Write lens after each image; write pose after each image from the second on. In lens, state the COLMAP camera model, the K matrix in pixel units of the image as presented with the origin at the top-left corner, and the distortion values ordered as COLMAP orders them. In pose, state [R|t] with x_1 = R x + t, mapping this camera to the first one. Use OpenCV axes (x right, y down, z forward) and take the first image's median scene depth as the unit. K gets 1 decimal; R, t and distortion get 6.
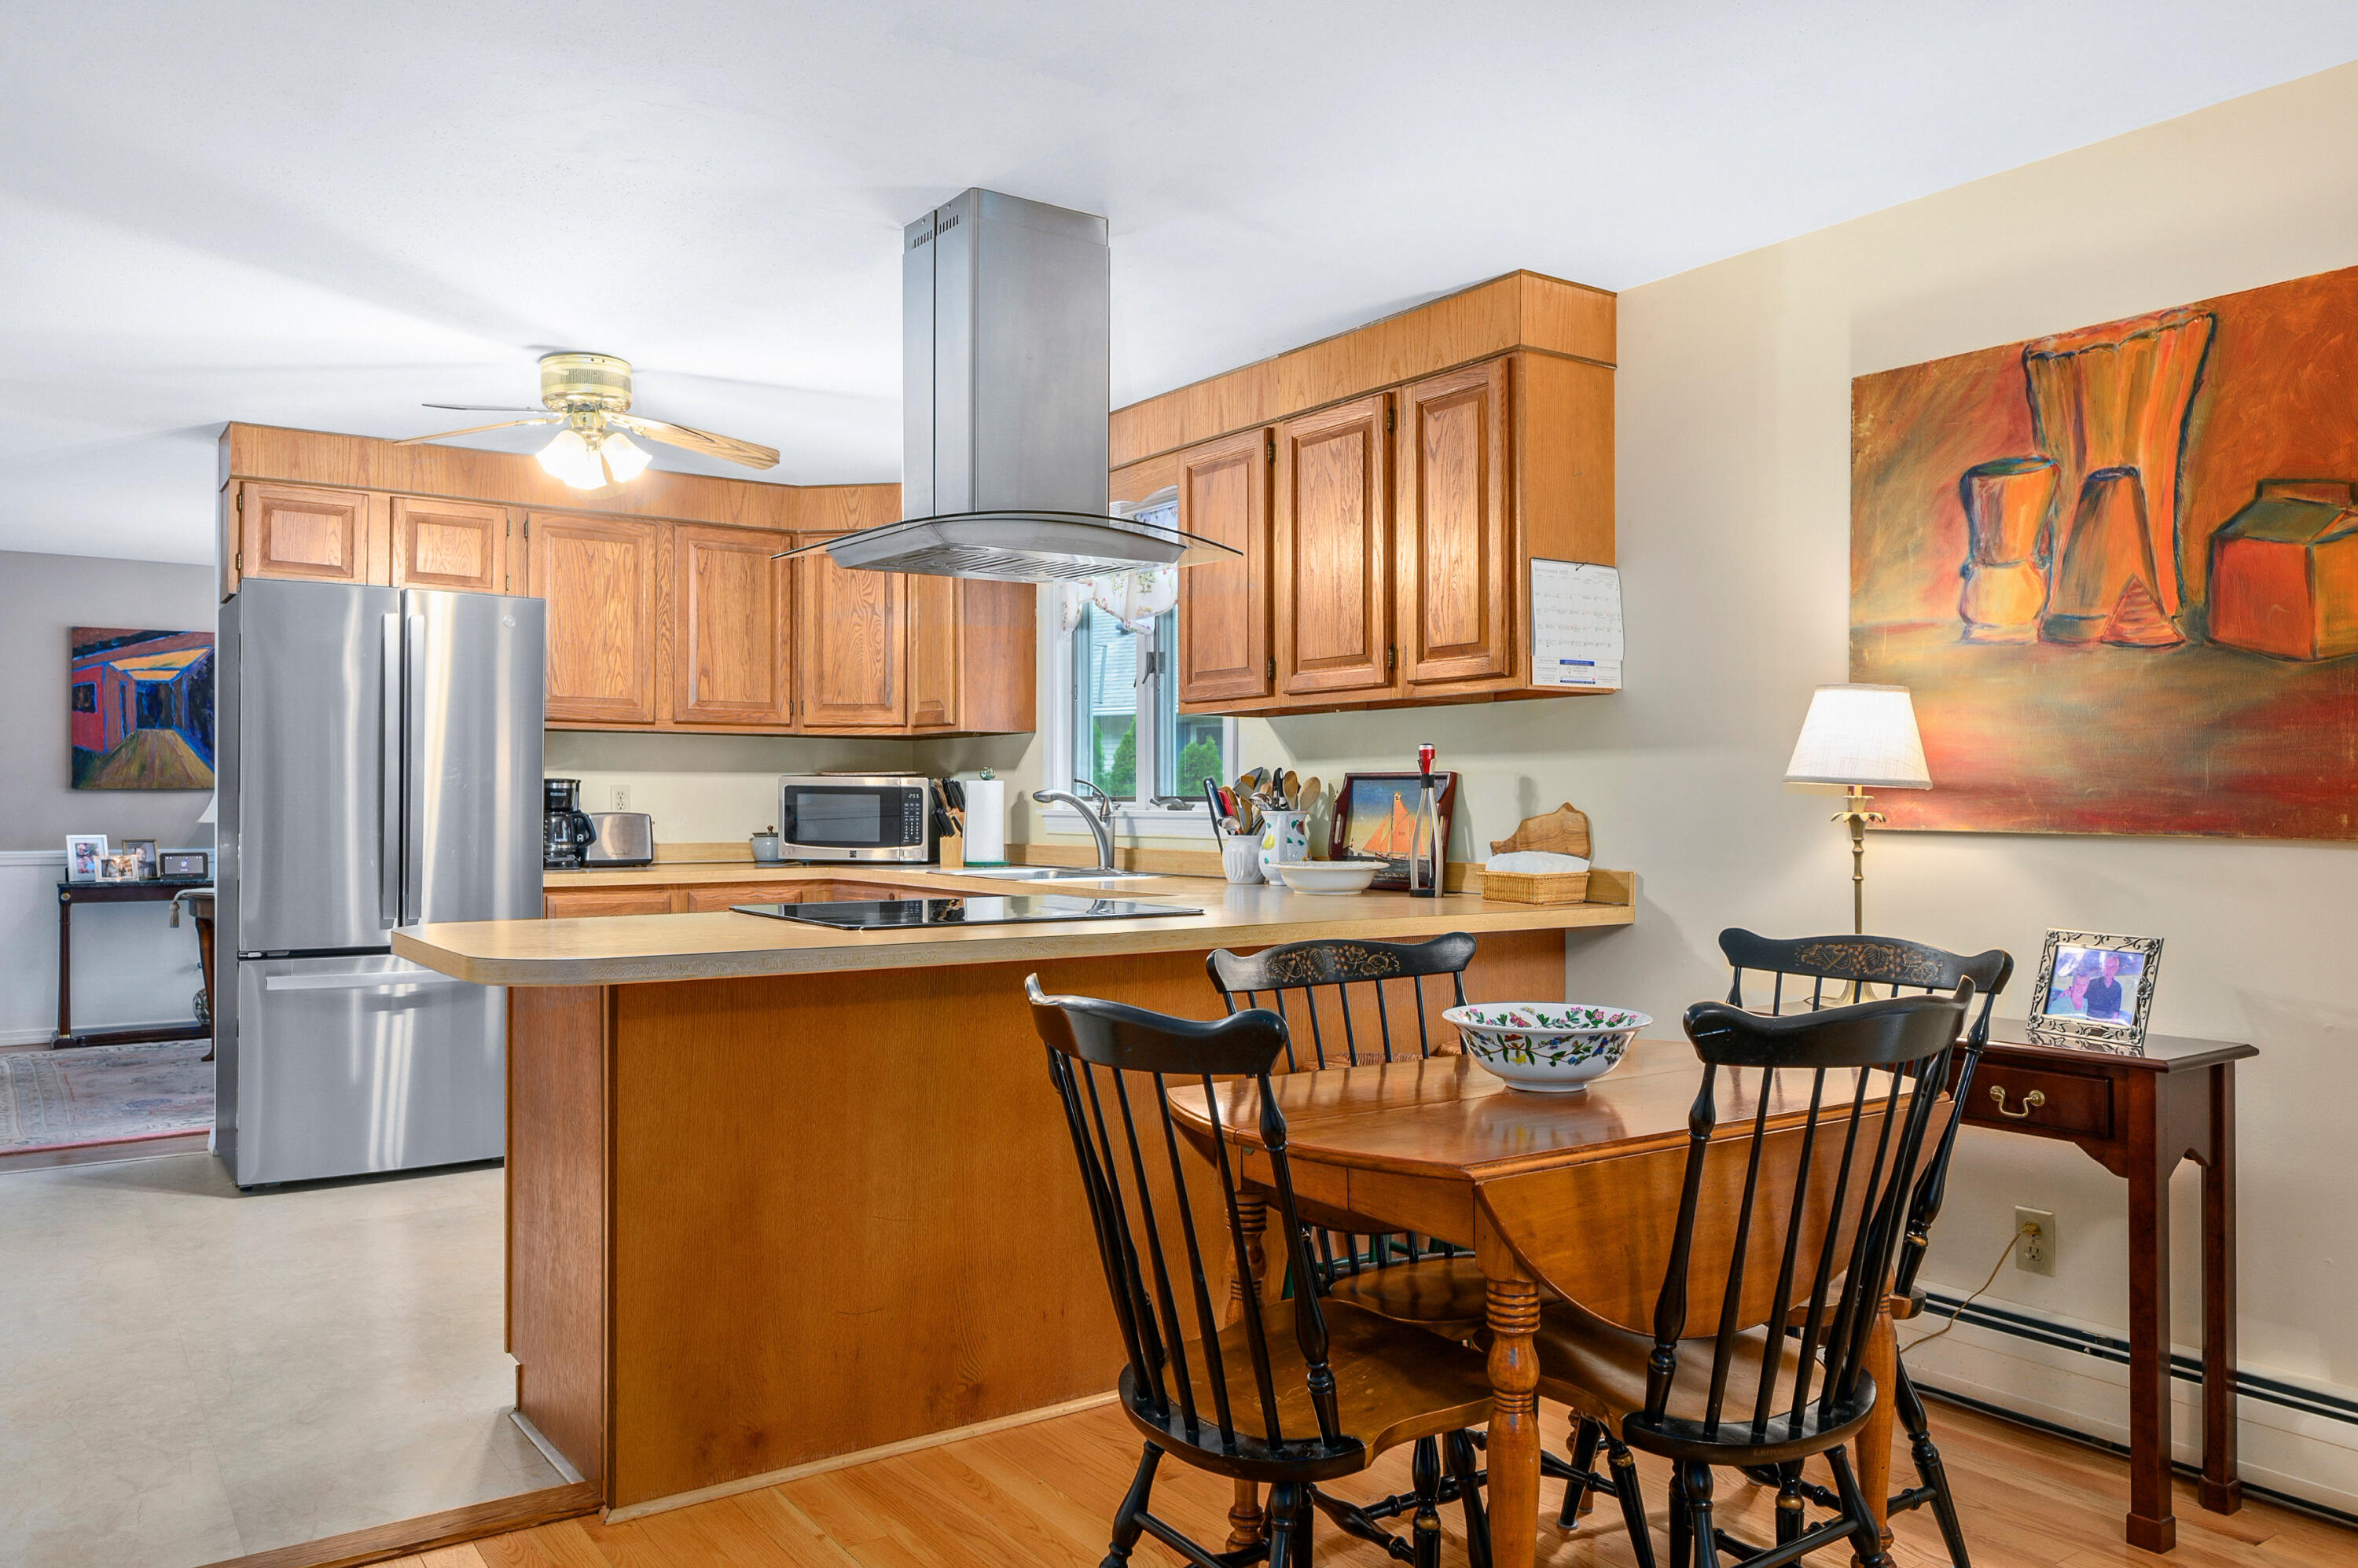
lens RADIAL K [[1675.8, 0, 1183.5], [0, 1675.8, 795.1], [0, 0, 1]] dist [-0.001869, 0.002428]
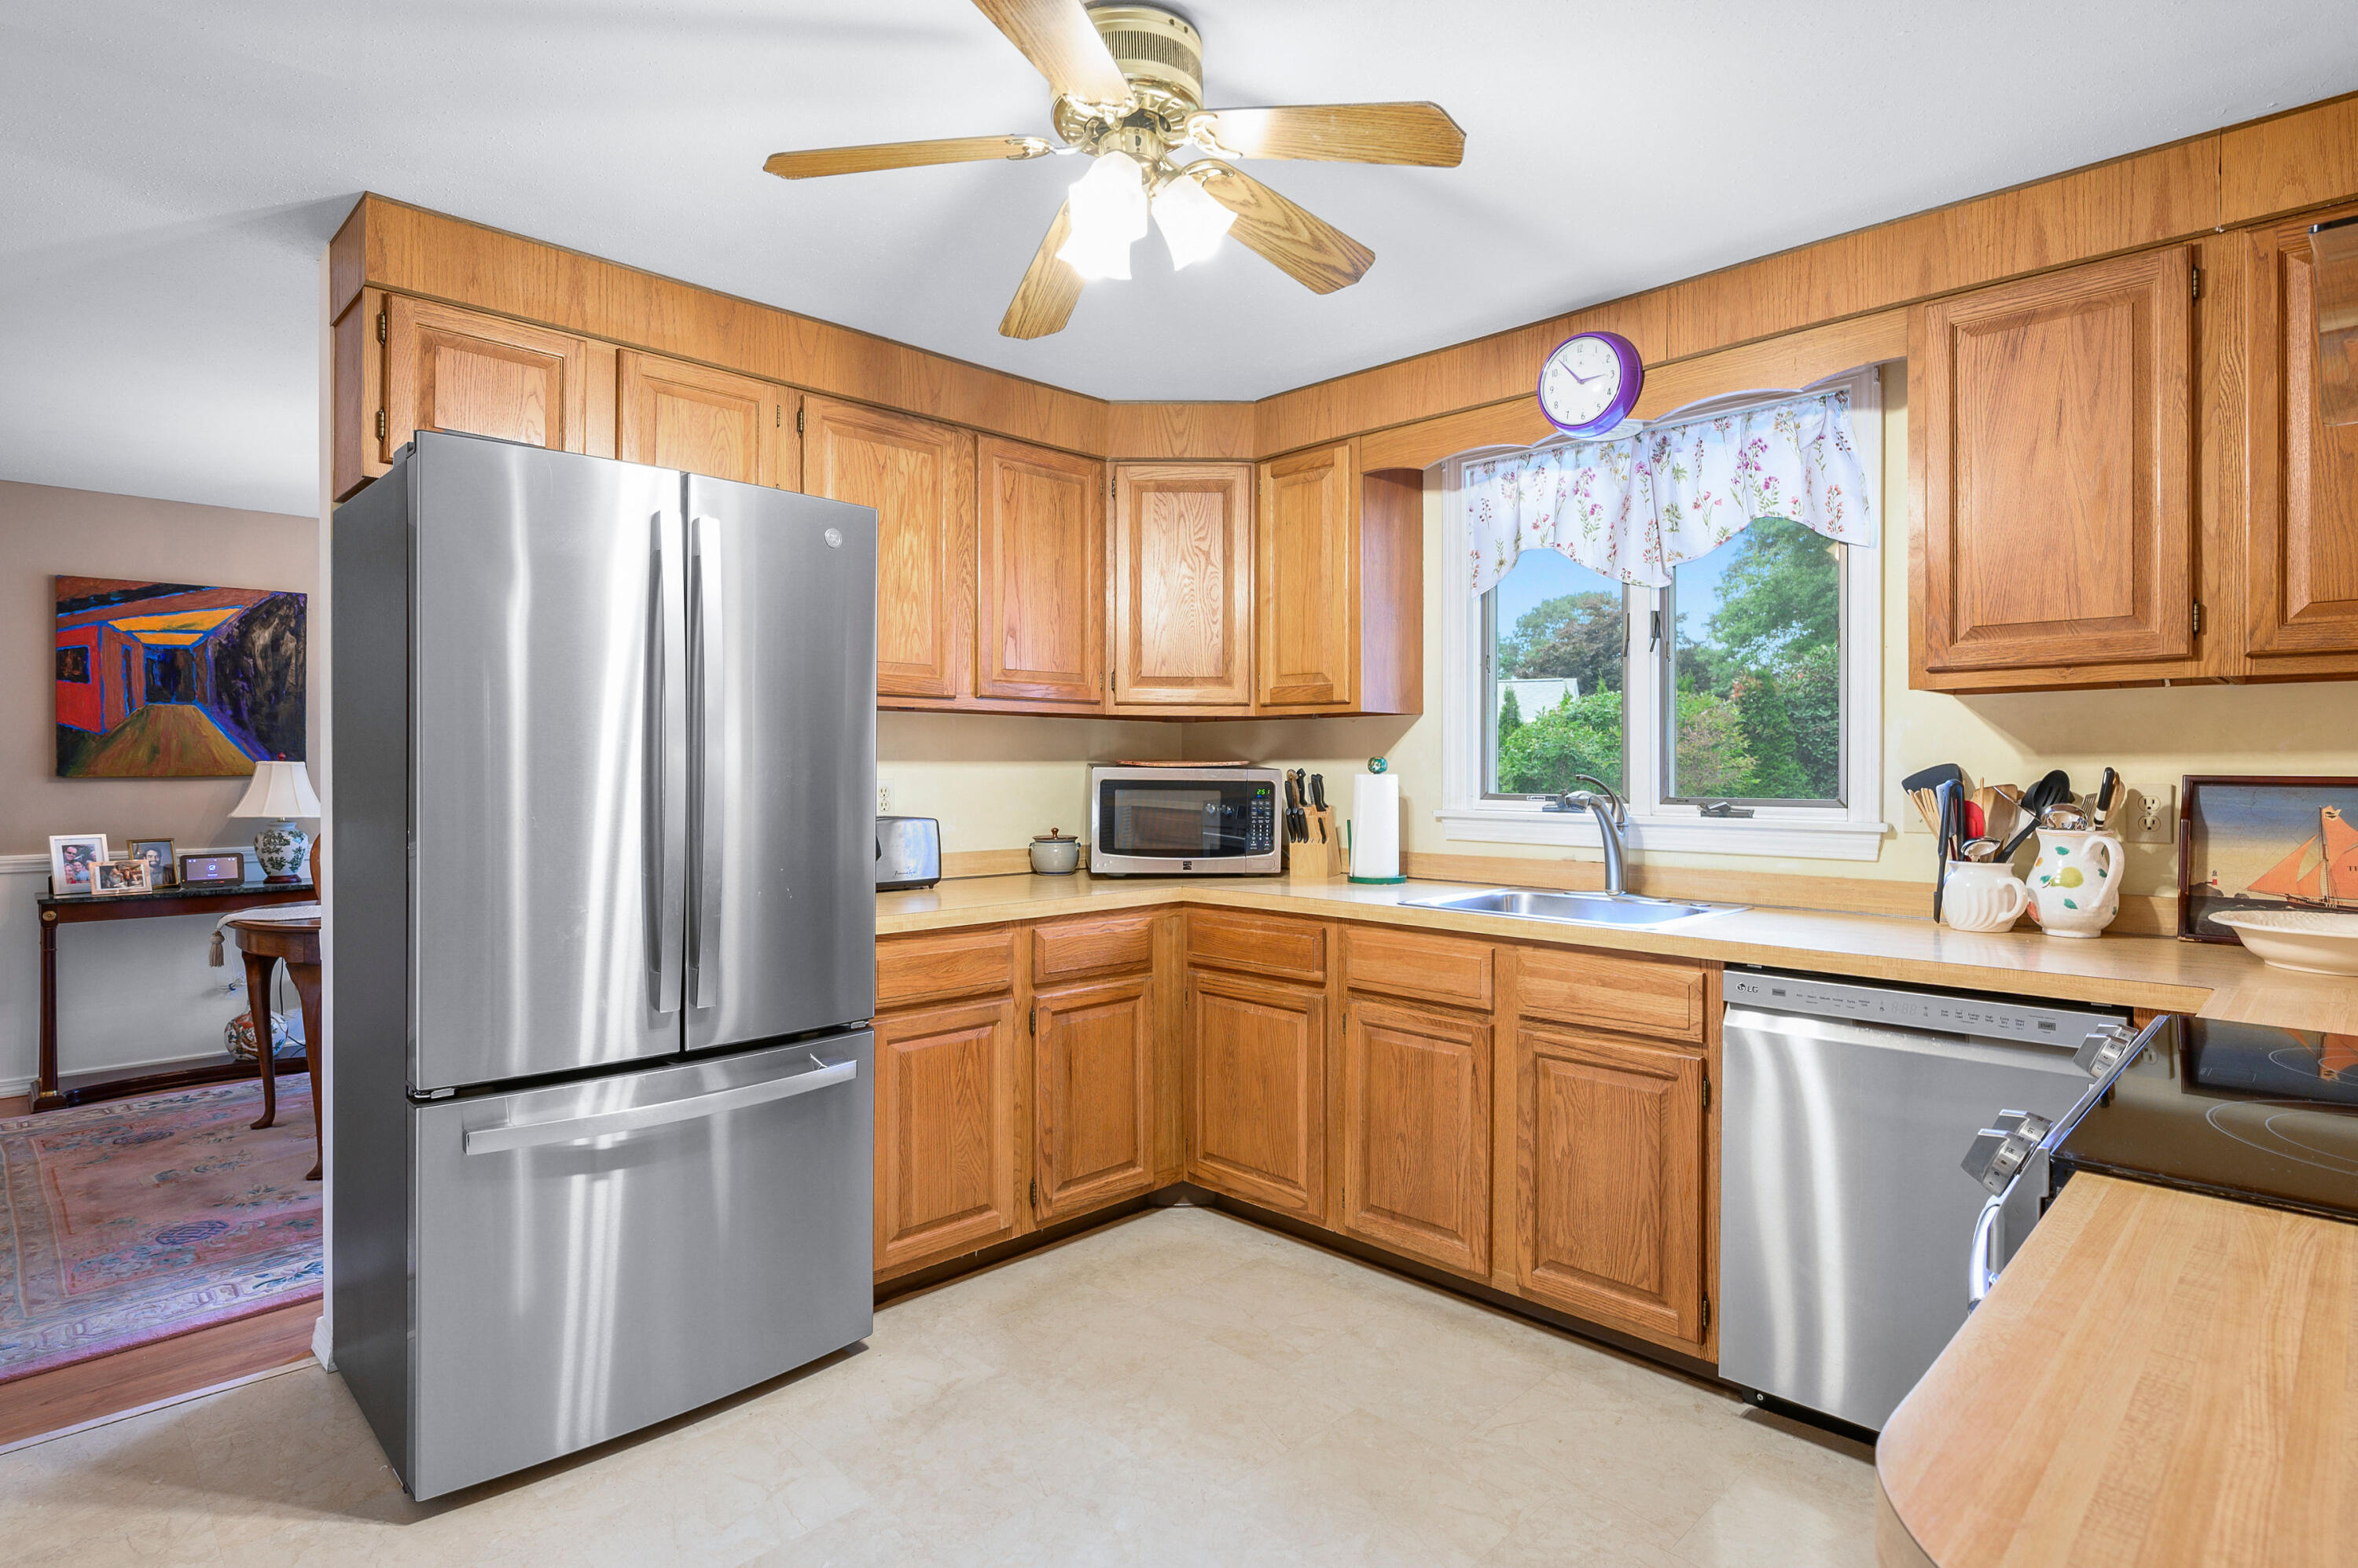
lens RADIAL K [[1209.8, 0, 1184.2], [0, 1209.8, 771.5], [0, 0, 1]] dist [-0.005590, 0.002220]
pose [[0.985217, -0.001577, 0.171302, -0.314354], [0.000251, 0.999970, 0.007766, -0.014710], [-0.171309, -0.007608, 0.985188, 0.461710]]
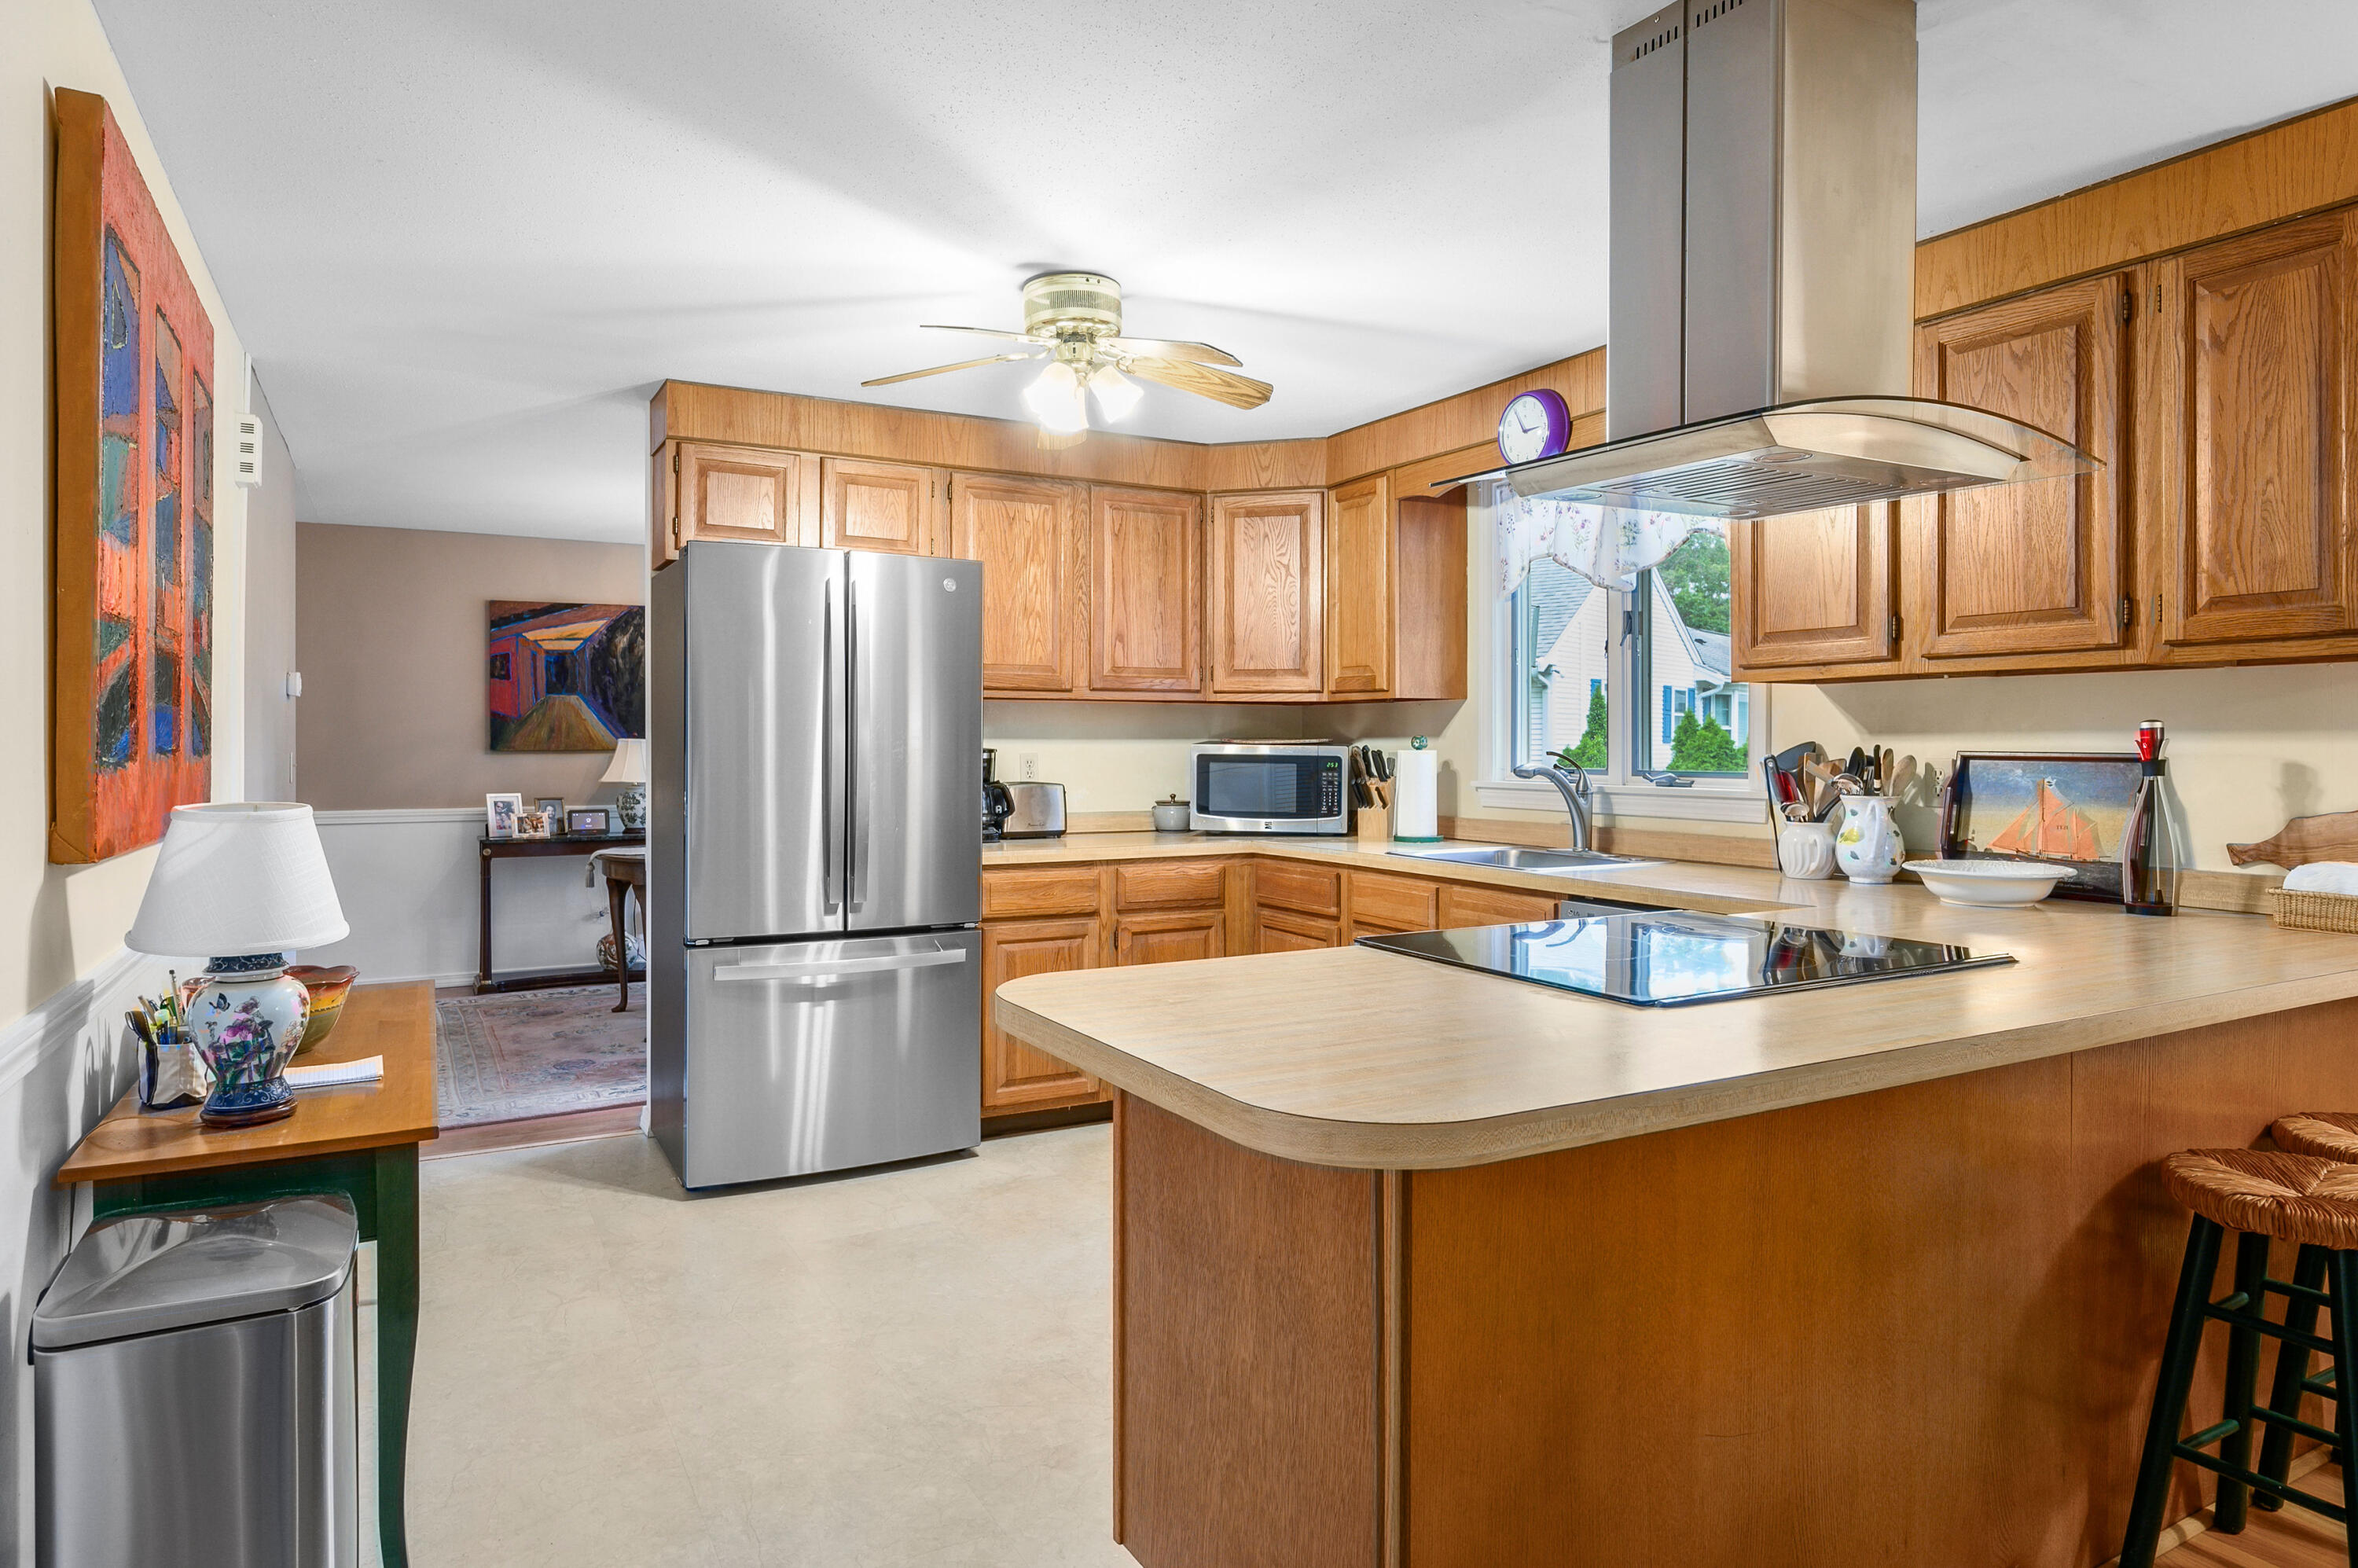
lens RADIAL K [[1392.5, 0, 1182.2], [0, 1392.5, 748.0], [0, 0, 1]] dist [-0.003727, 0.002294]
pose [[0.994340, 0.000165, -0.106246, -0.171022], [0.000626, 0.999972, 0.007414, -0.016053], [0.106244, -0.007439, 0.994312, 0.212955]]
